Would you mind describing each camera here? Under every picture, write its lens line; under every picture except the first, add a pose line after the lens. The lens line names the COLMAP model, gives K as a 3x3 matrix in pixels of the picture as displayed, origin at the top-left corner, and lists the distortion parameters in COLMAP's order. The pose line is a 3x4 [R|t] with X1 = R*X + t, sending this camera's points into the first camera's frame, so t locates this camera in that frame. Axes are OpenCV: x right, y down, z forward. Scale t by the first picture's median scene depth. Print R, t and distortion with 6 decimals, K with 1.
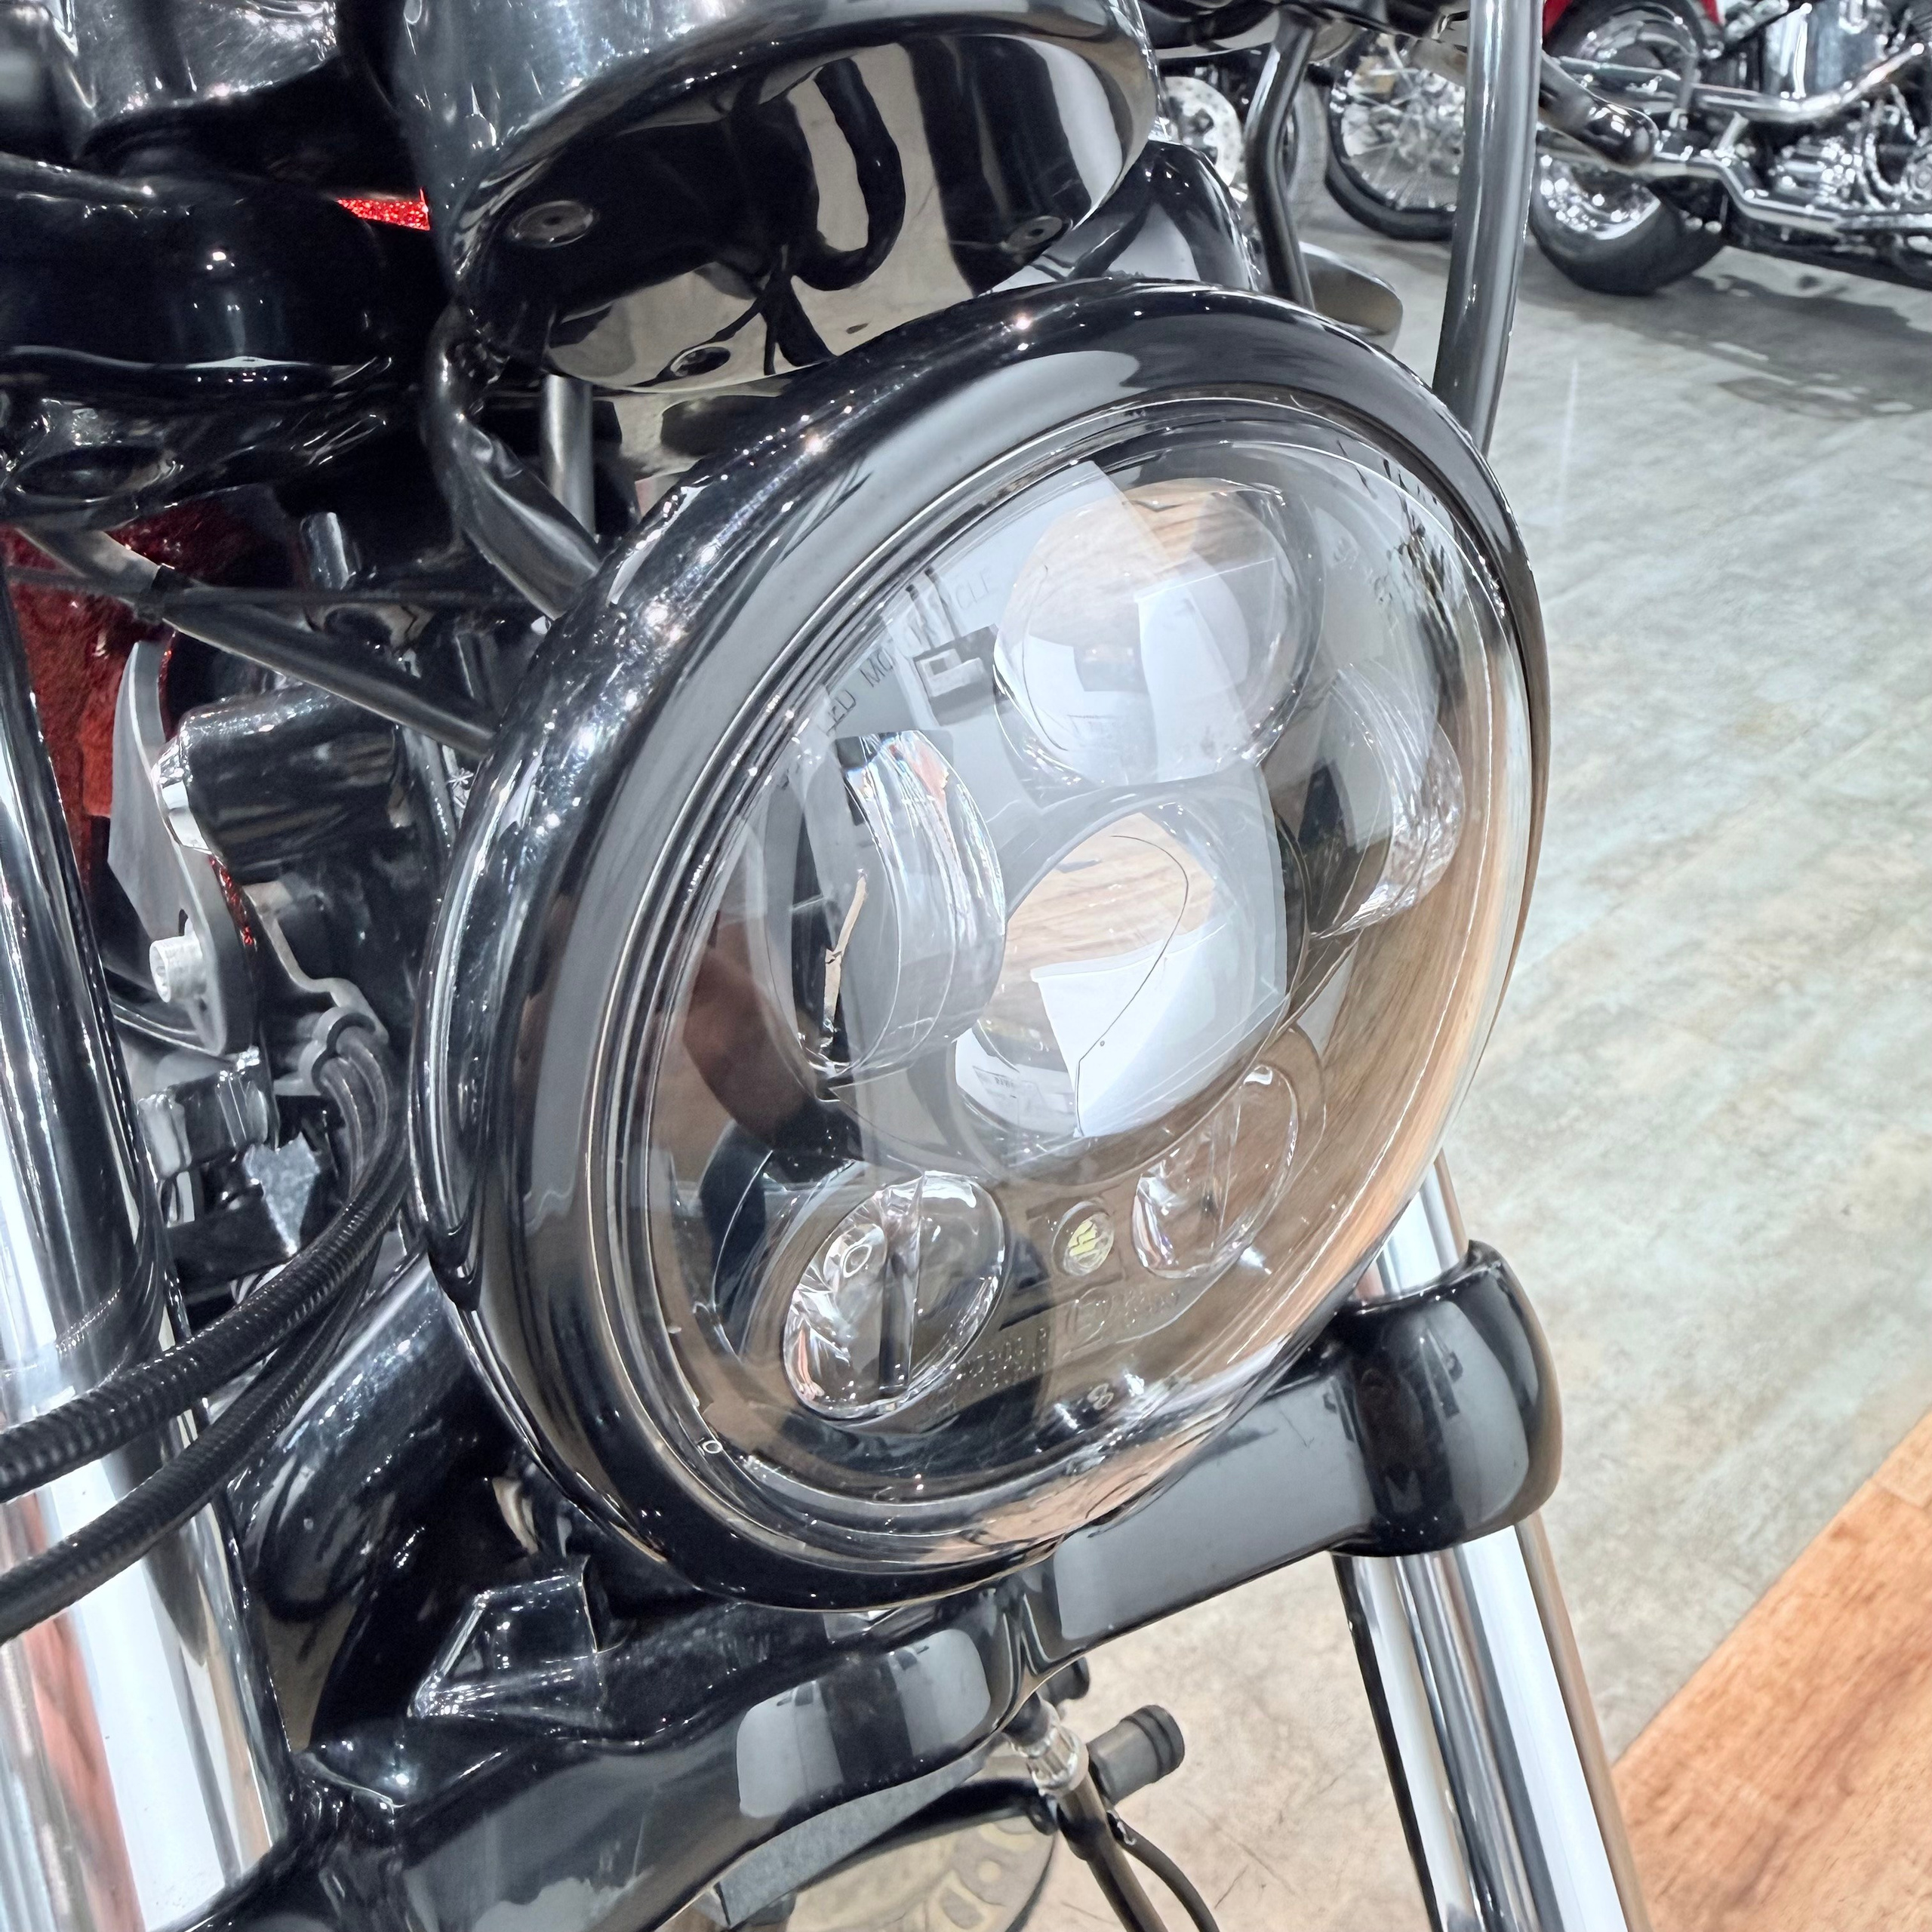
lens RADIAL K [[1866.1, 0, 990.3], [0, 1866.1, 836.5], [0, 0, 1]] dist [0.011364, -0.006662]
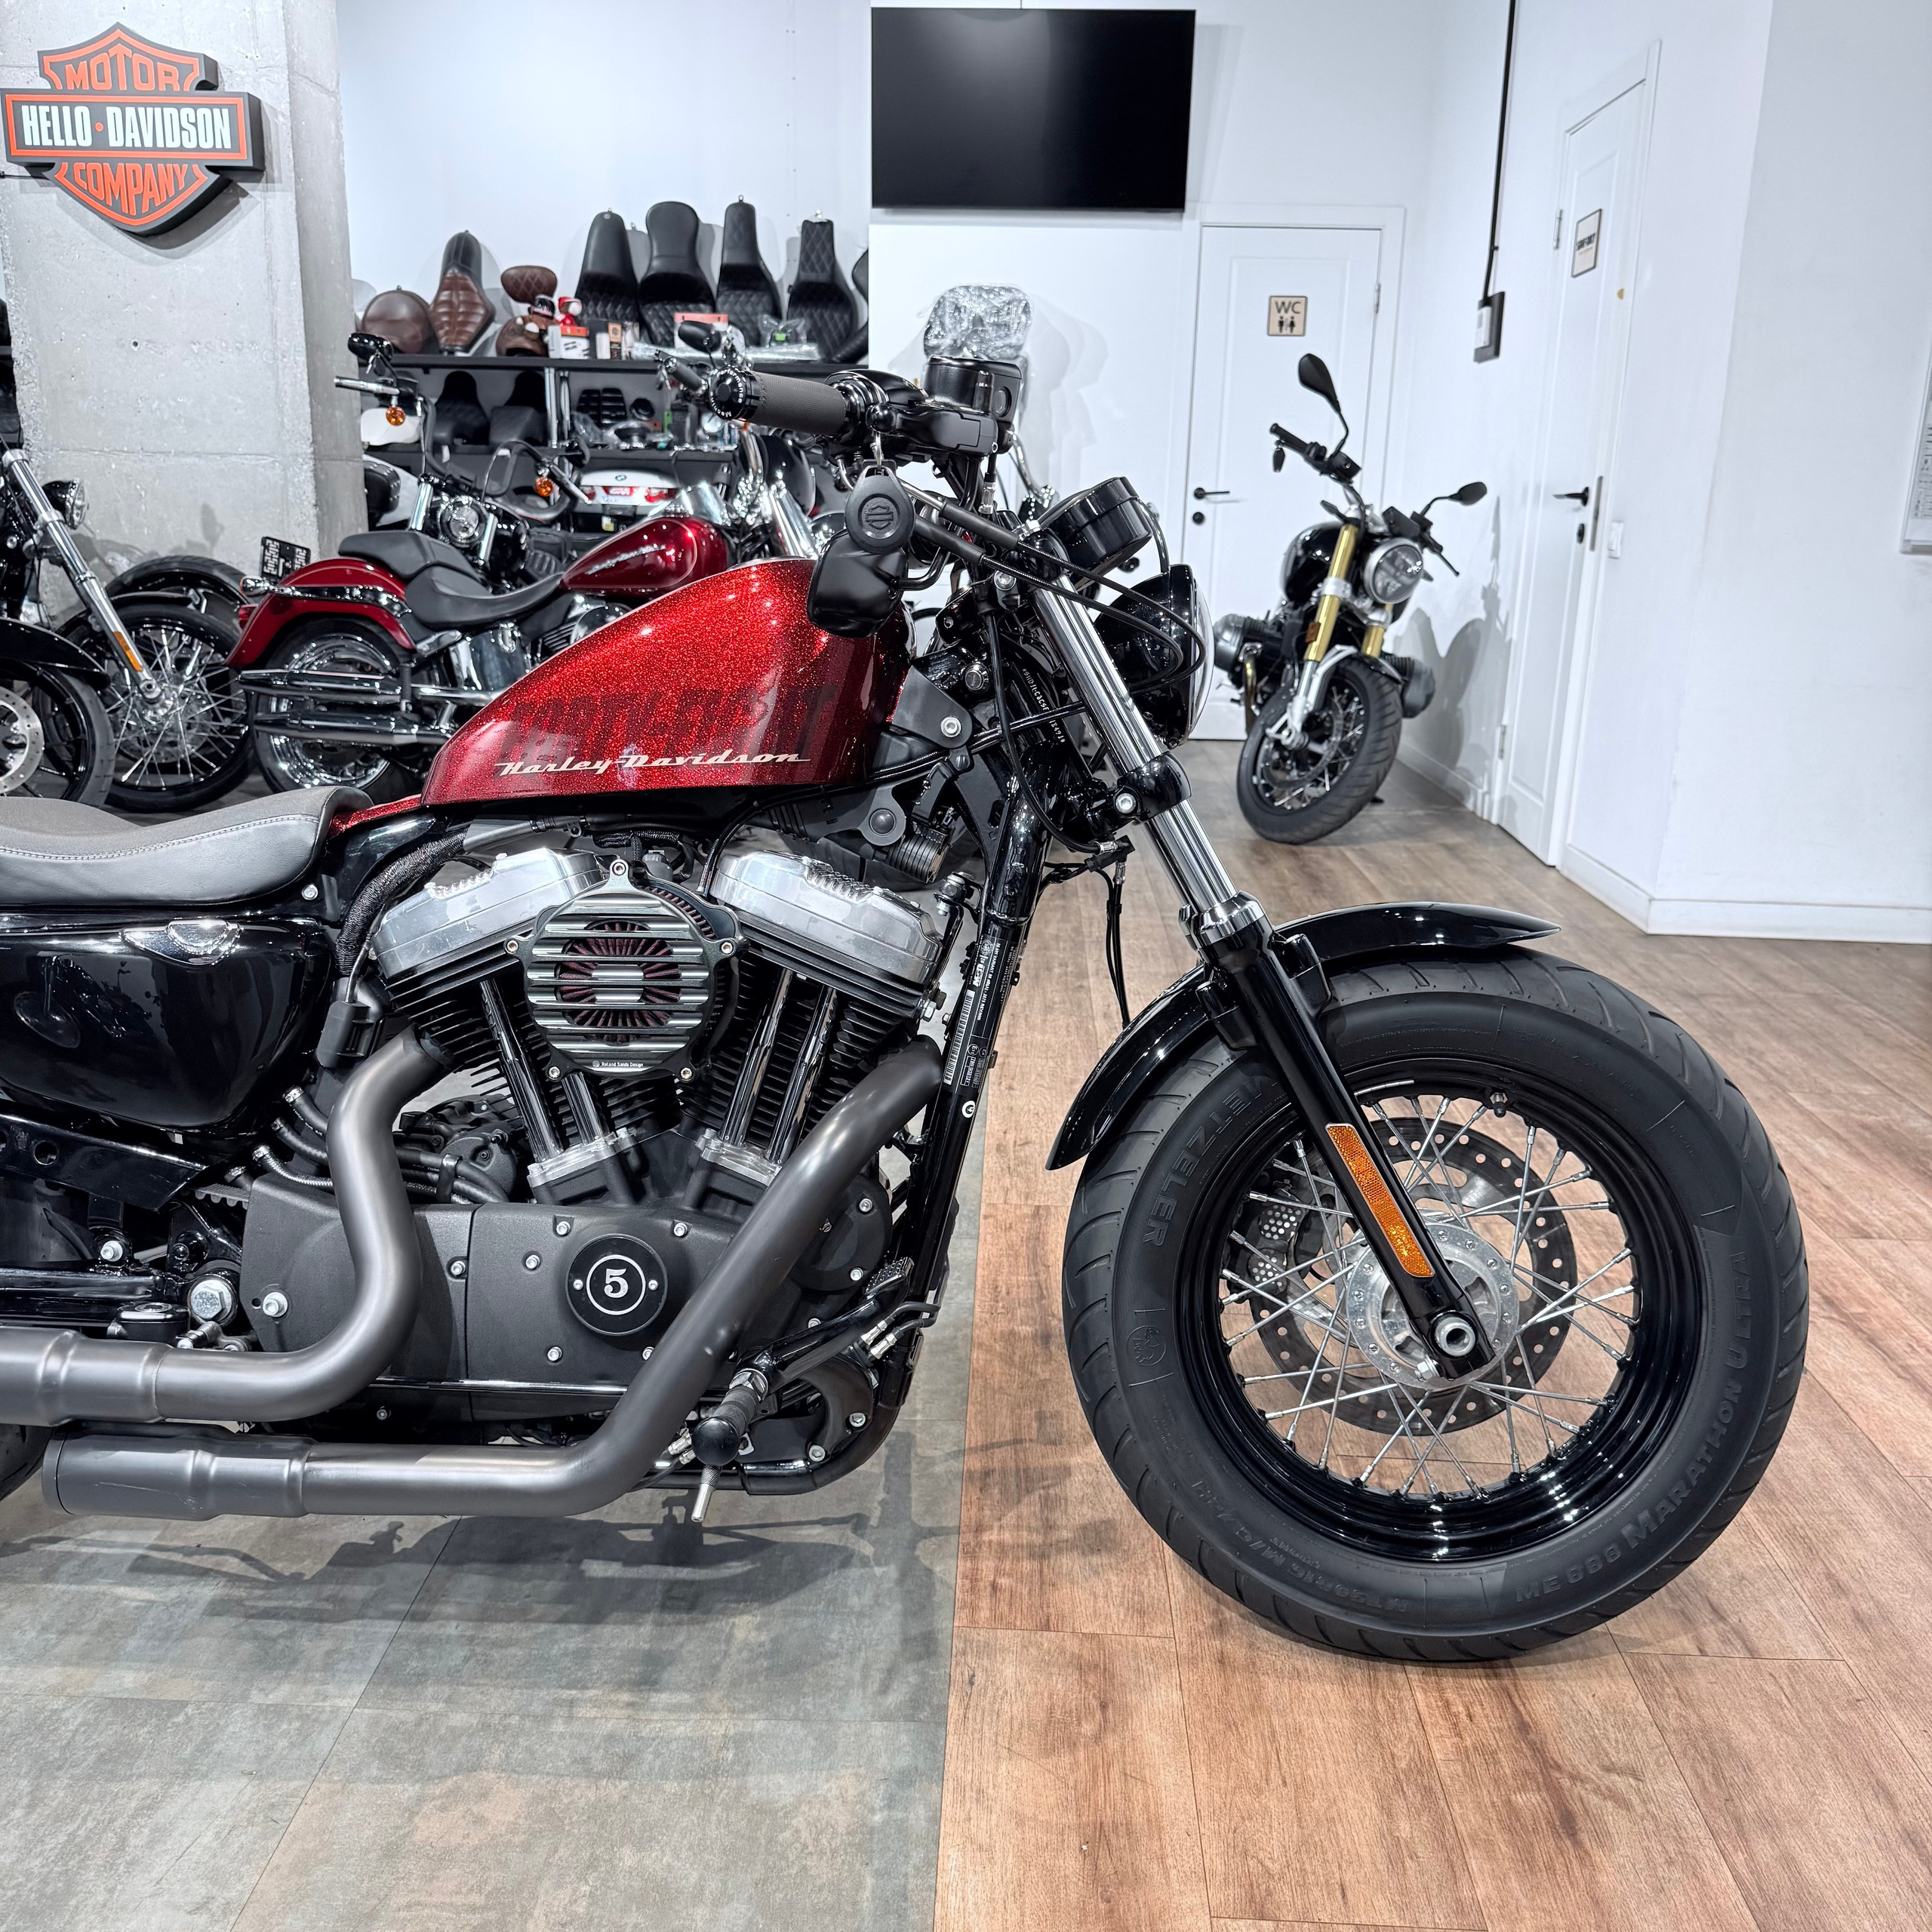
lens RADIAL K [[1791.1, 0, 960.7], [0, 1791.1, 974.5], [0, 0, 1]] dist [0.169739, -0.370734]
pose [[0.686486, -0.109336, 0.718876, -0.392001], [0.289762, 0.947877, -0.132540, 0.132582], [-0.666915, 0.299289, 0.682386, -0.198426]]
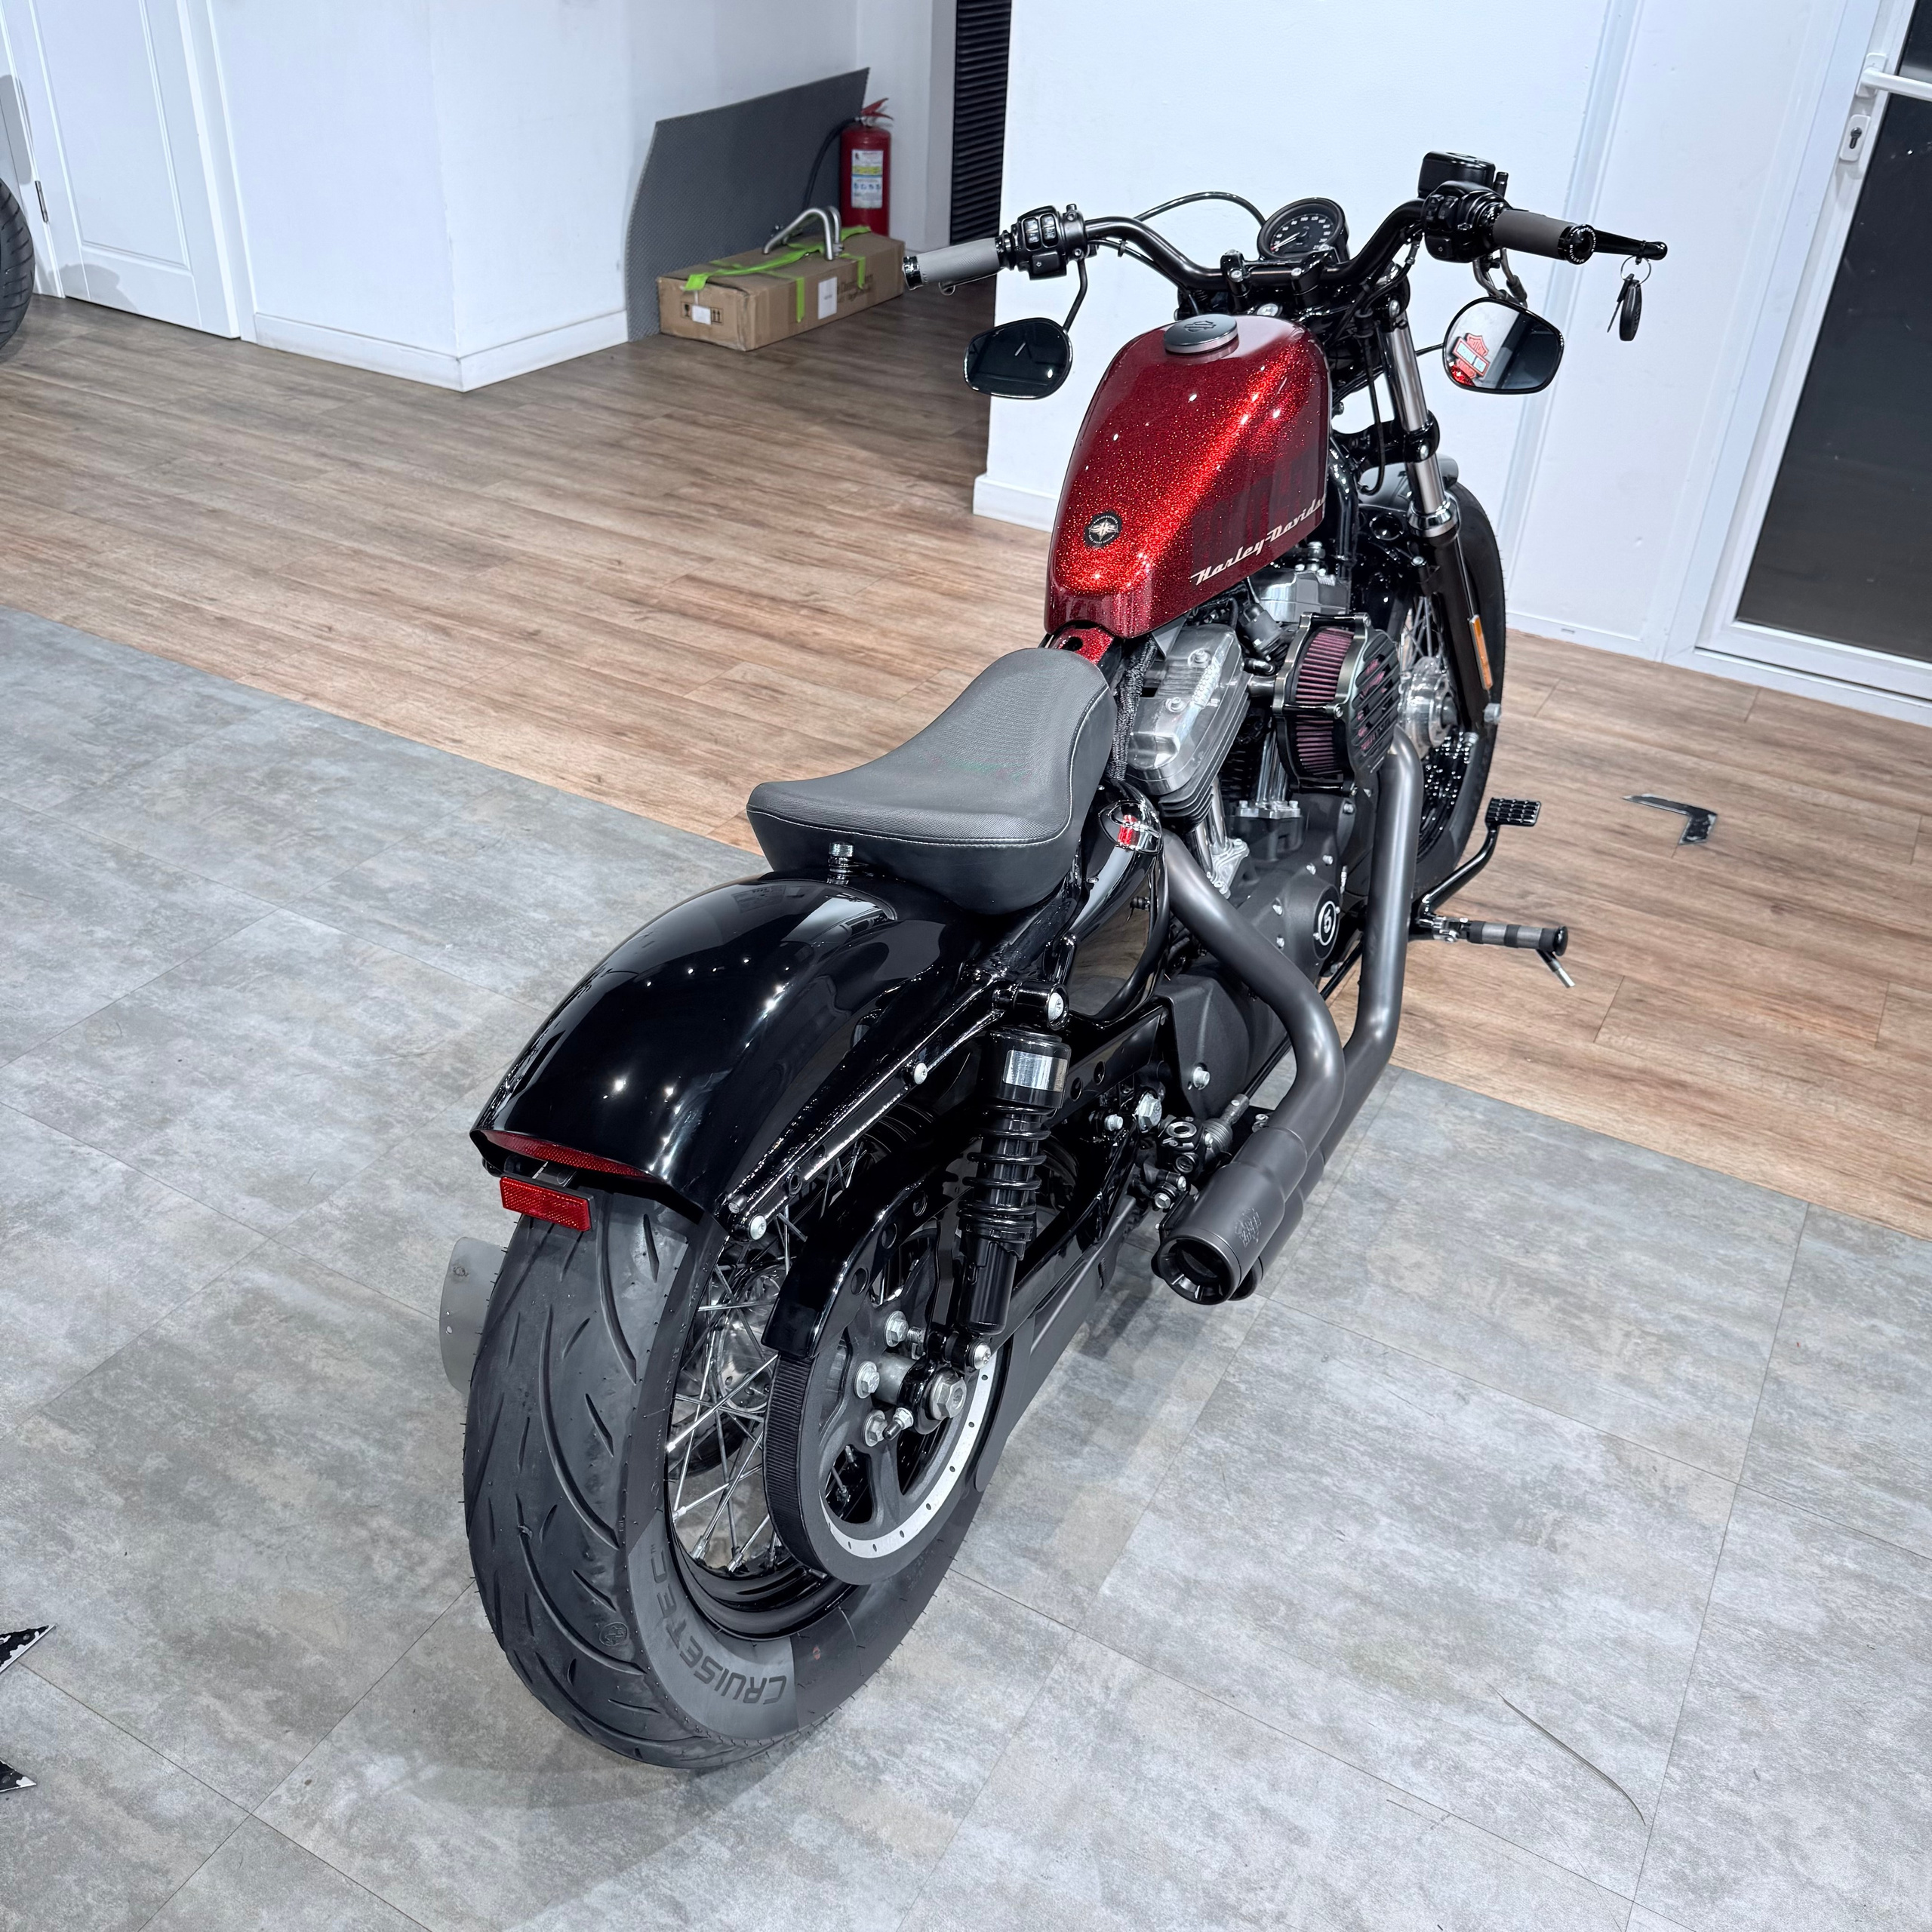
lens RADIAL K [[1791.1, 0, 960.7], [0, 1791.1, 974.5], [0, 0, 1]] dist [0.169739, -0.370734]
pose [[-0.337862, -0.477399, 0.811135, -0.594159], [0.430162, 0.688214, 0.584228, -0.276475], [-0.837144, 0.546308, -0.027162, 0.323477]]
